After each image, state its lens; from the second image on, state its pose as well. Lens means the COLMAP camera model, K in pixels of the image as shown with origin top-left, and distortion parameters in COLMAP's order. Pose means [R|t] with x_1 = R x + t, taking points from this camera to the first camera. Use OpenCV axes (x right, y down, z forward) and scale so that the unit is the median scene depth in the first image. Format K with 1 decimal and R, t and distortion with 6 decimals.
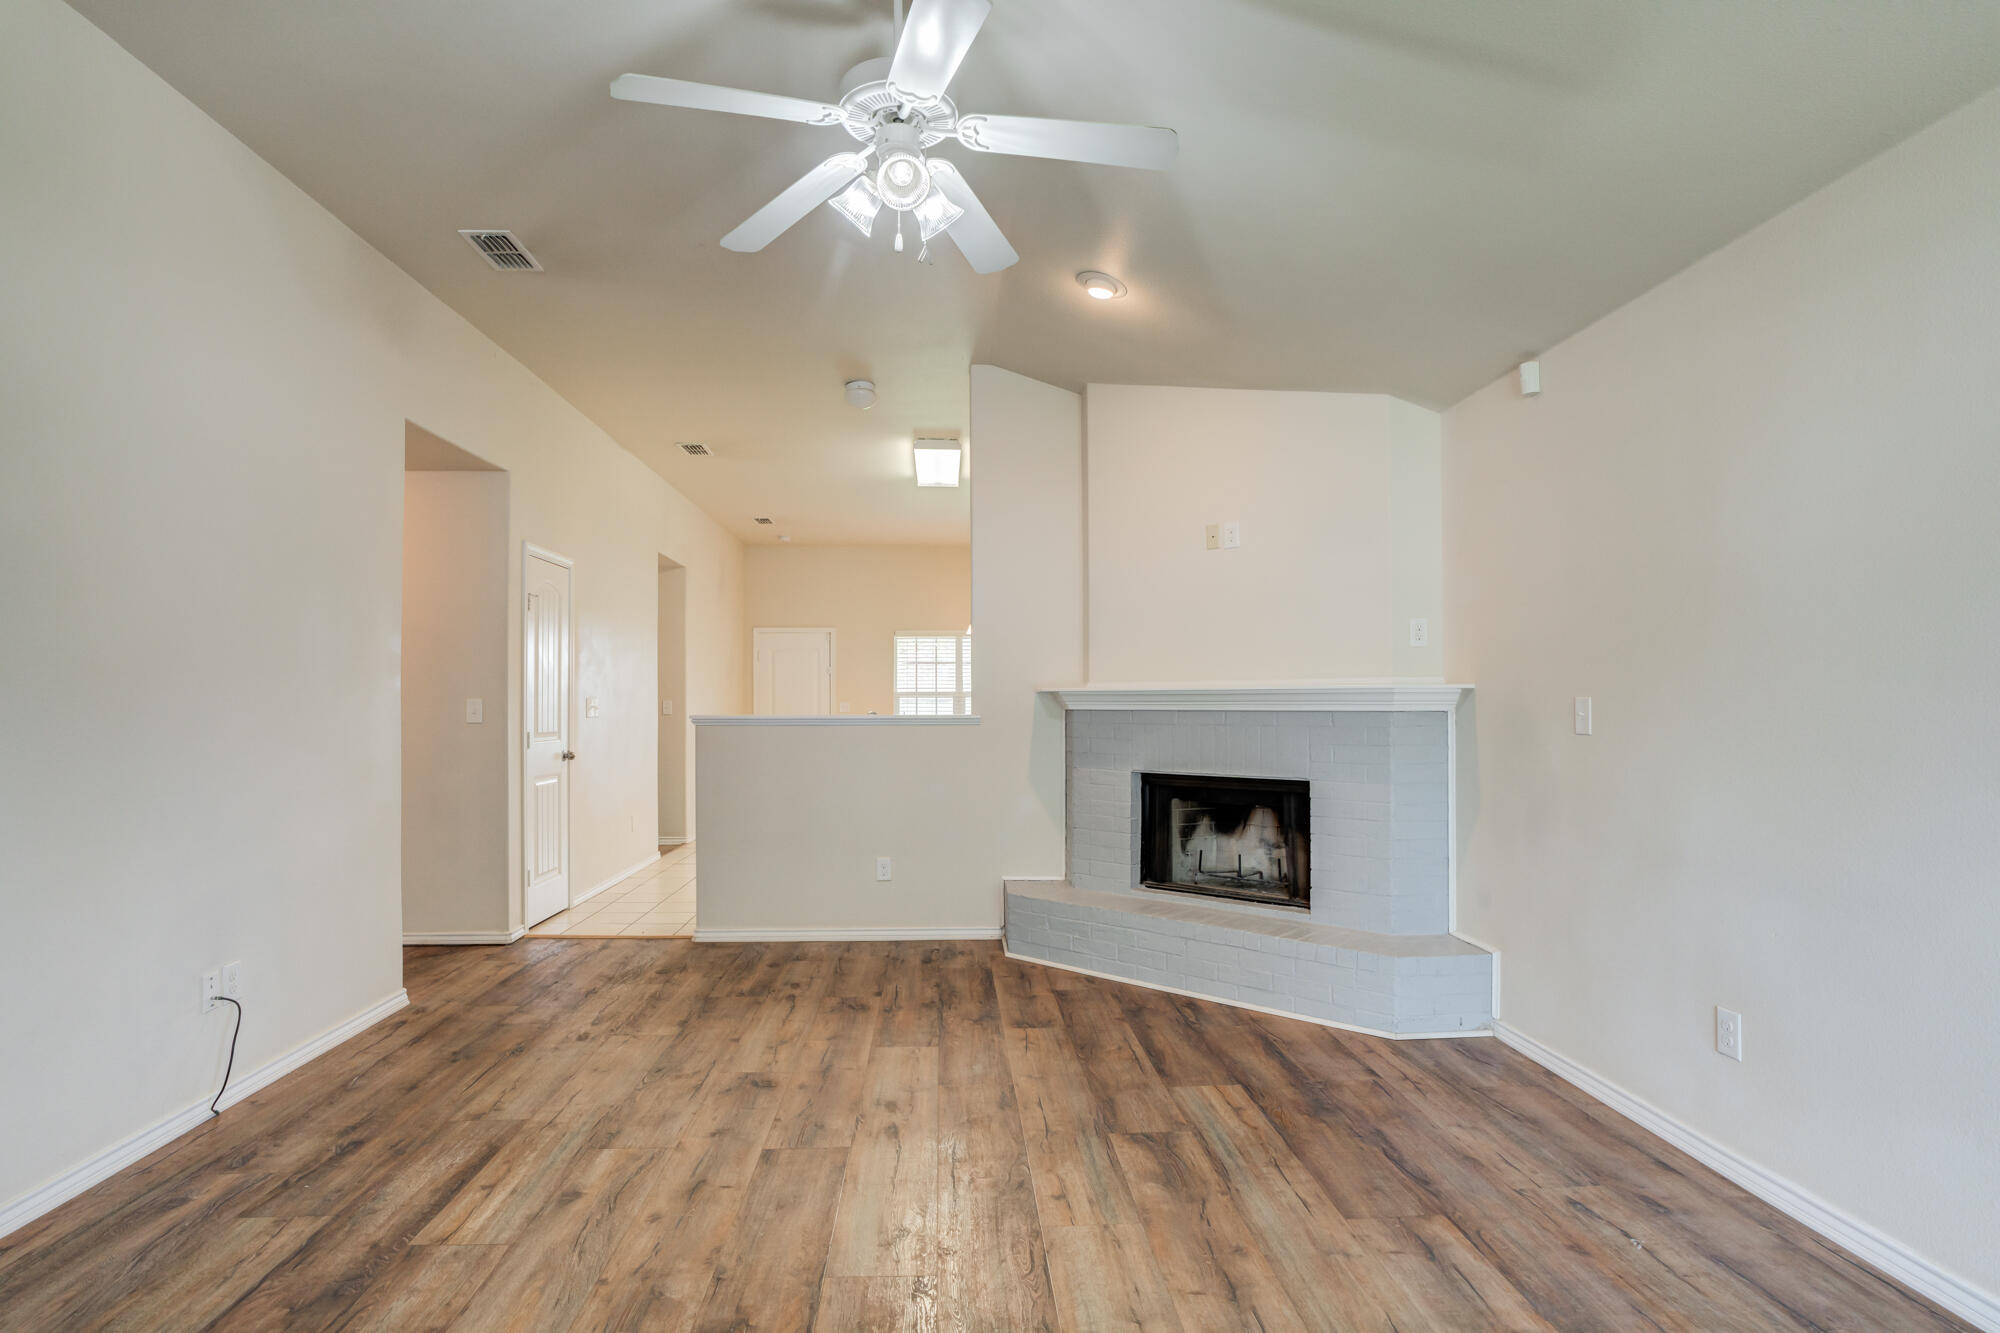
lens RADIAL K [[1018.8, 0, 995.9], [0, 1018.8, 687.3], [0, 0, 1]] dist [-0.068805, 0.031871]
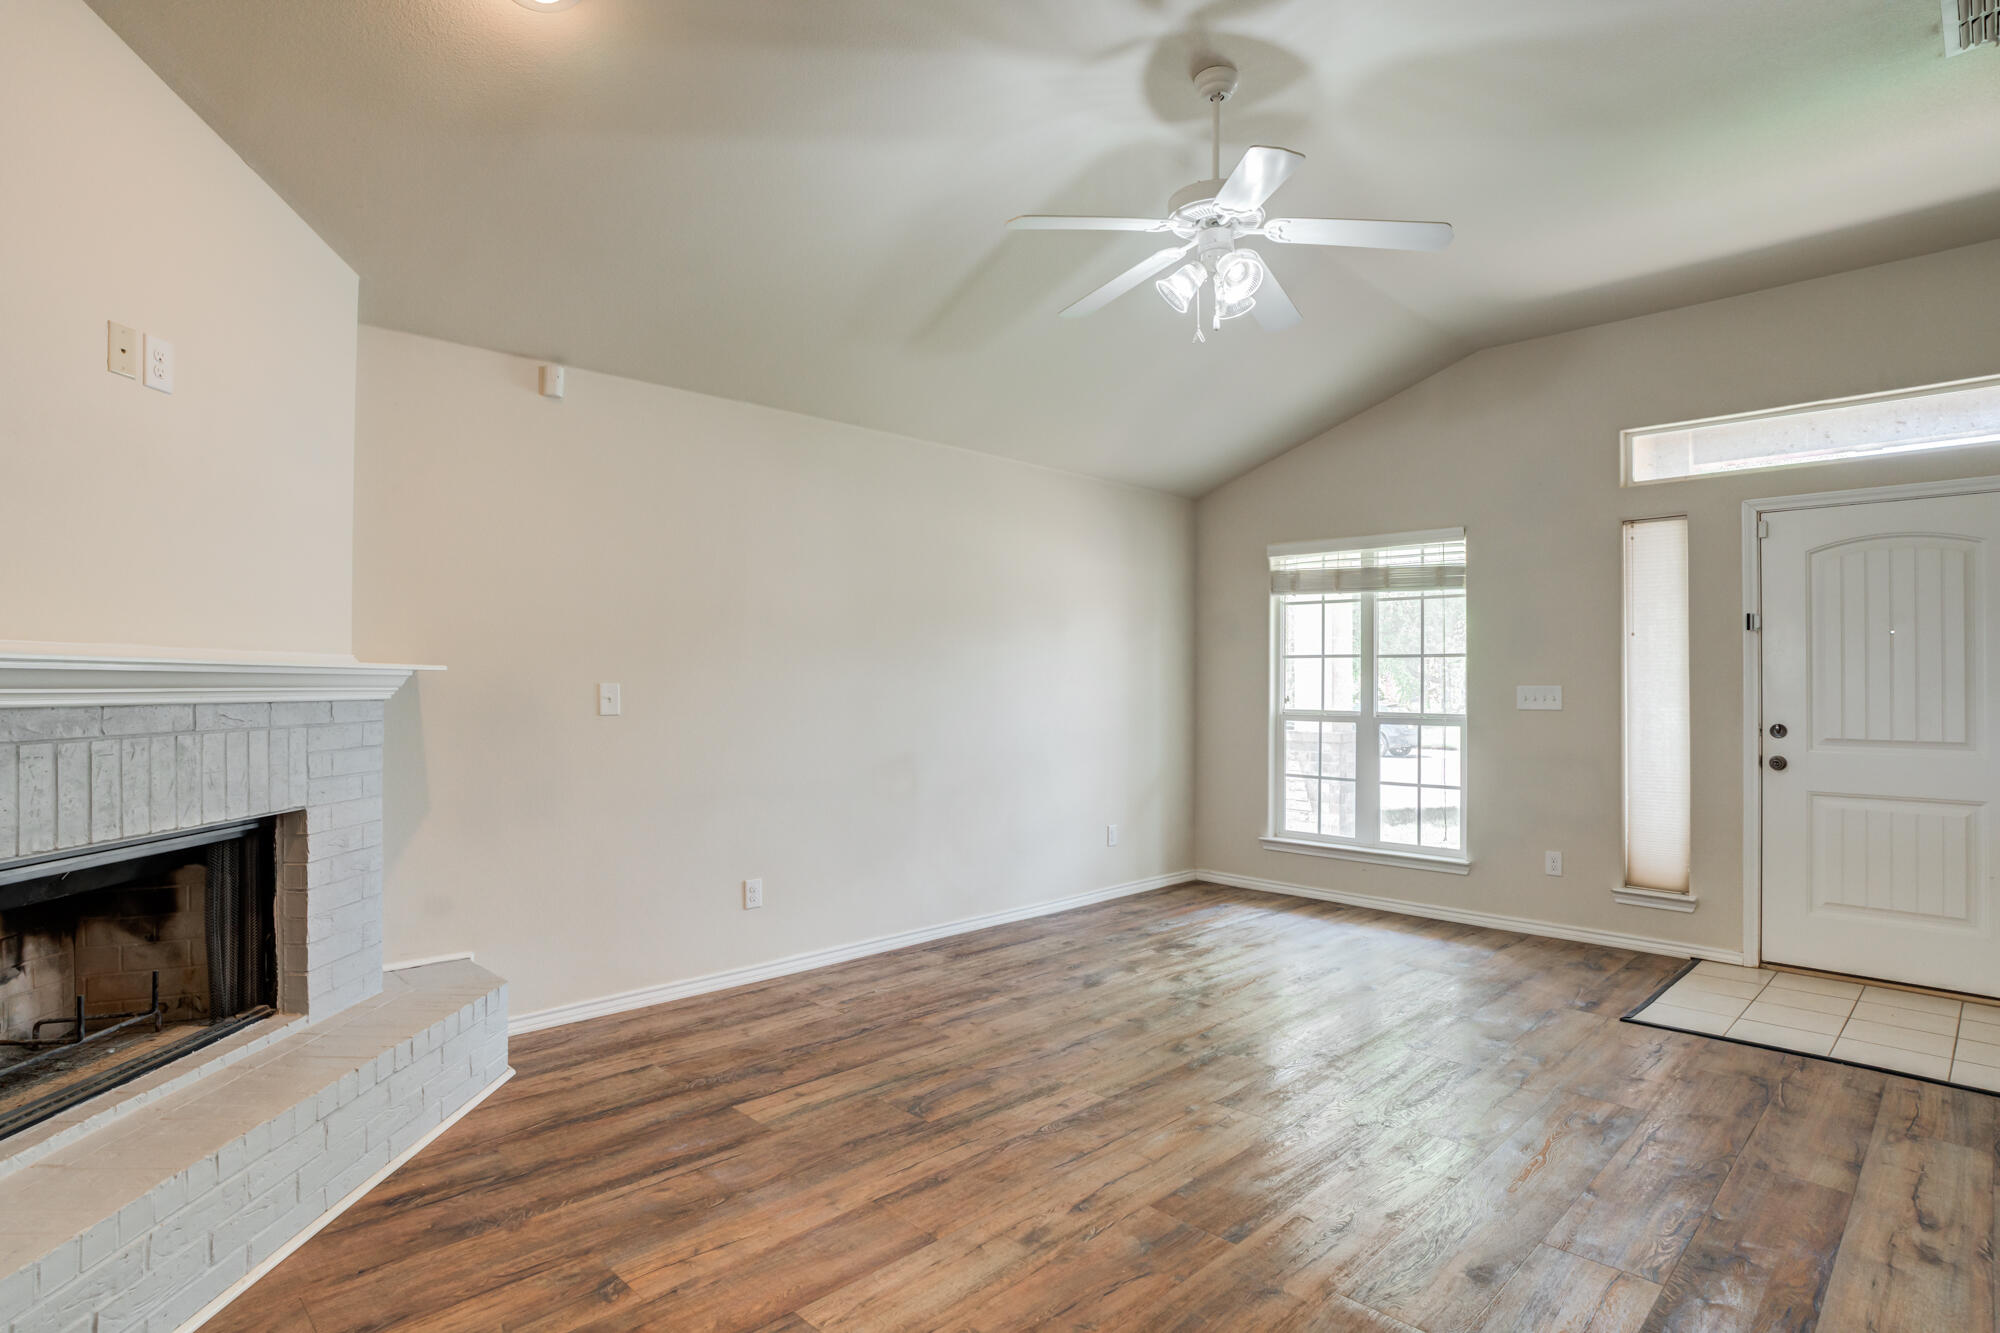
lens RADIAL K [[1030.0, 0, 1011.7], [0, 1030.0, 666.3], [0, 0, 1]] dist [-0.068000, 0.031375]
pose [[-0.666276, 0.011496, 0.745616, -0.493040], [-0.010934, 0.999623, -0.025183, 0.013327], [-0.745625, -0.024932, -0.665899, 1.146959]]
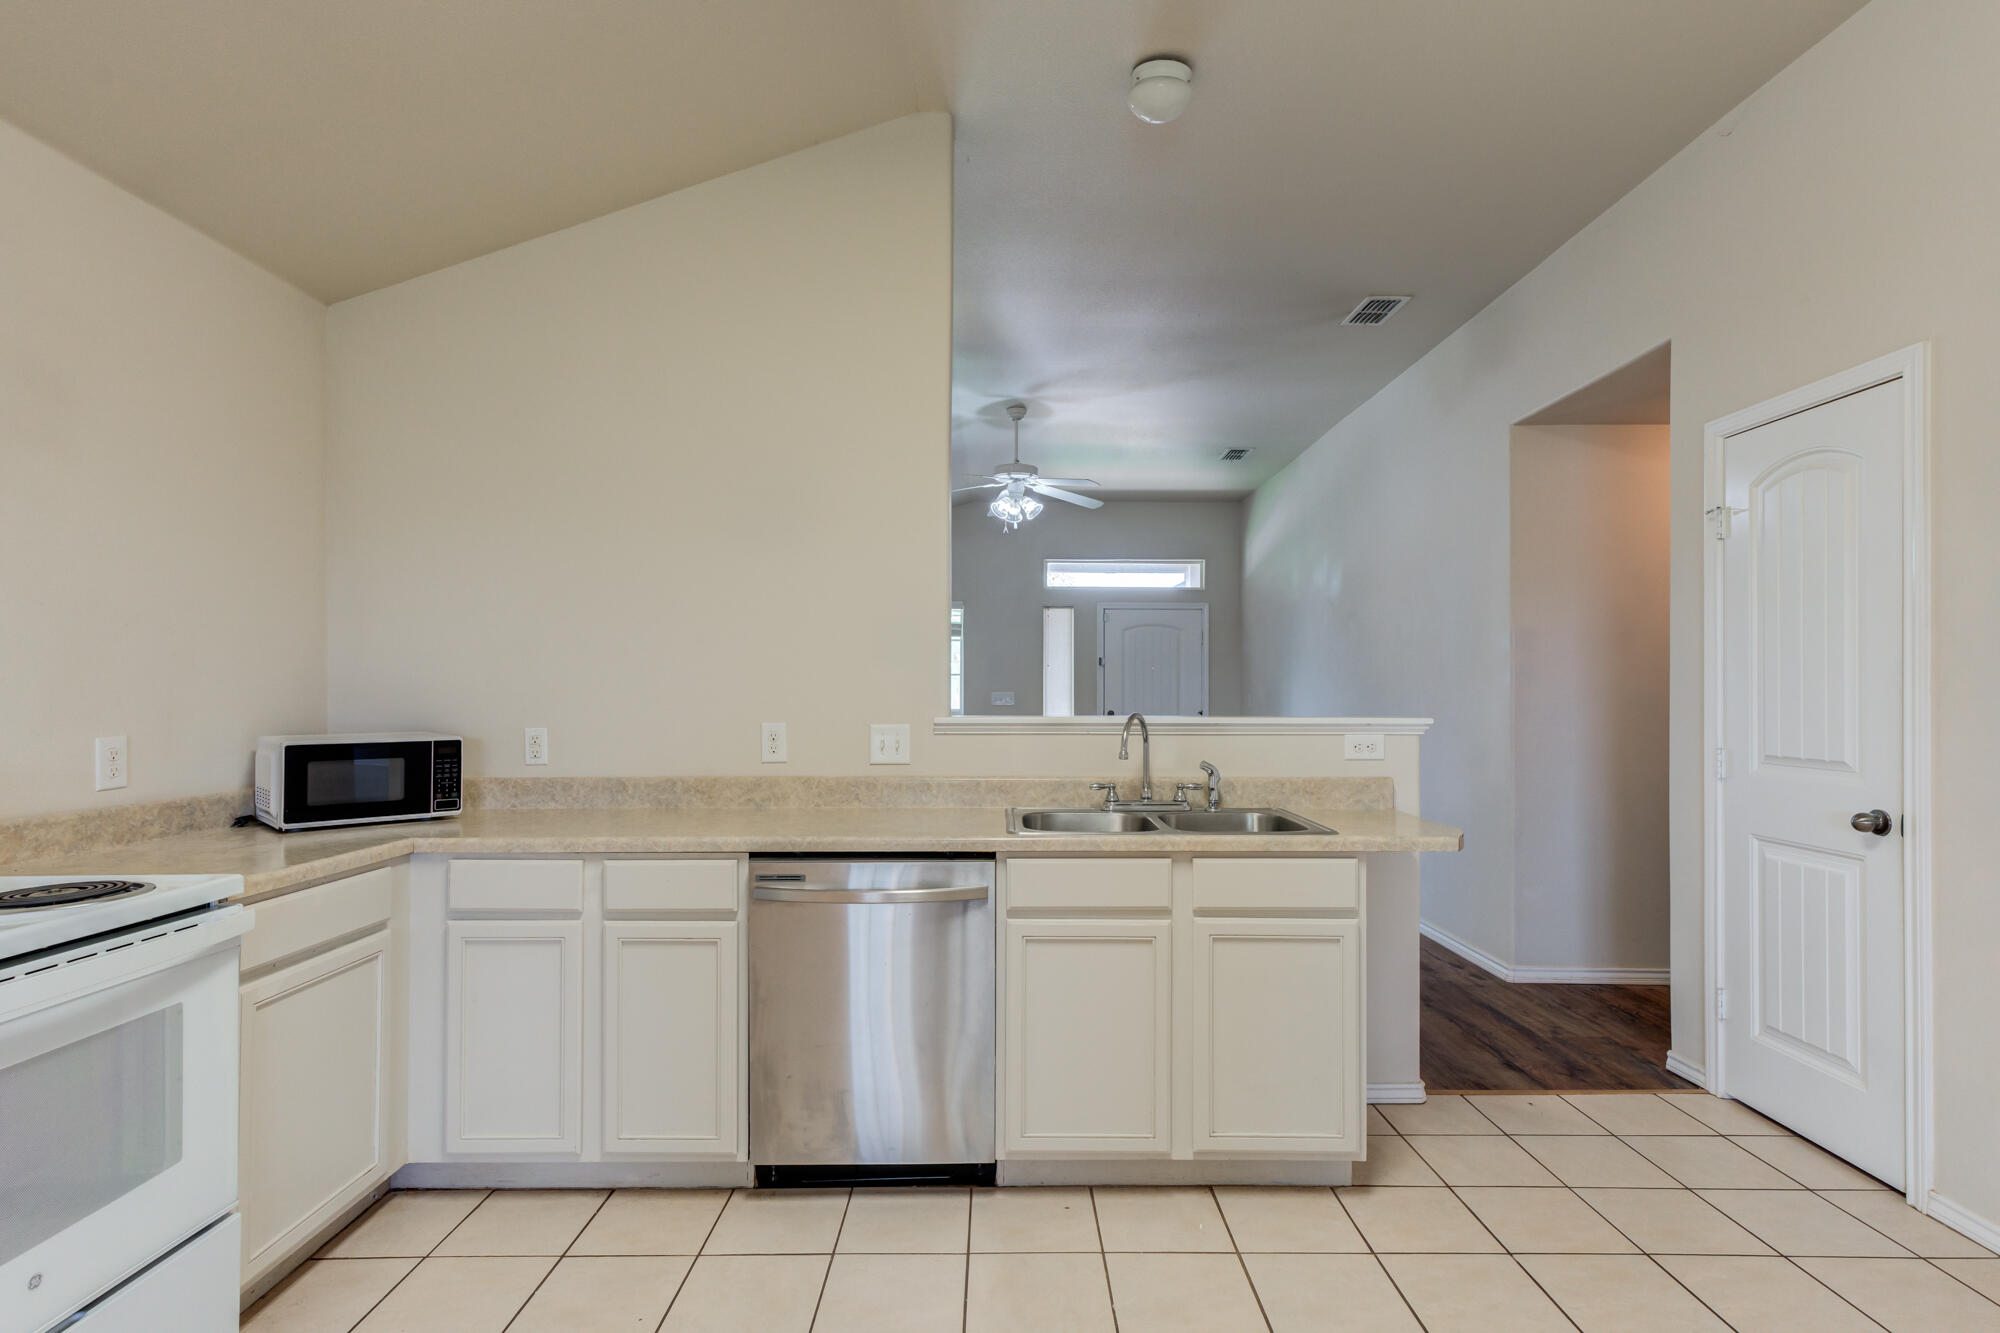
lens RADIAL K [[1003.1, 0, 1004.6], [0, 1003.1, 675.5], [0, 0, 1]] dist [0.001961, 0.015805]
pose [[-0.998625, 0.001632, 0.052398, -0.080862], [0.000163, 0.999607, -0.028036, 0.026074], [-0.052423, -0.027989, -0.998233, 2.189209]]
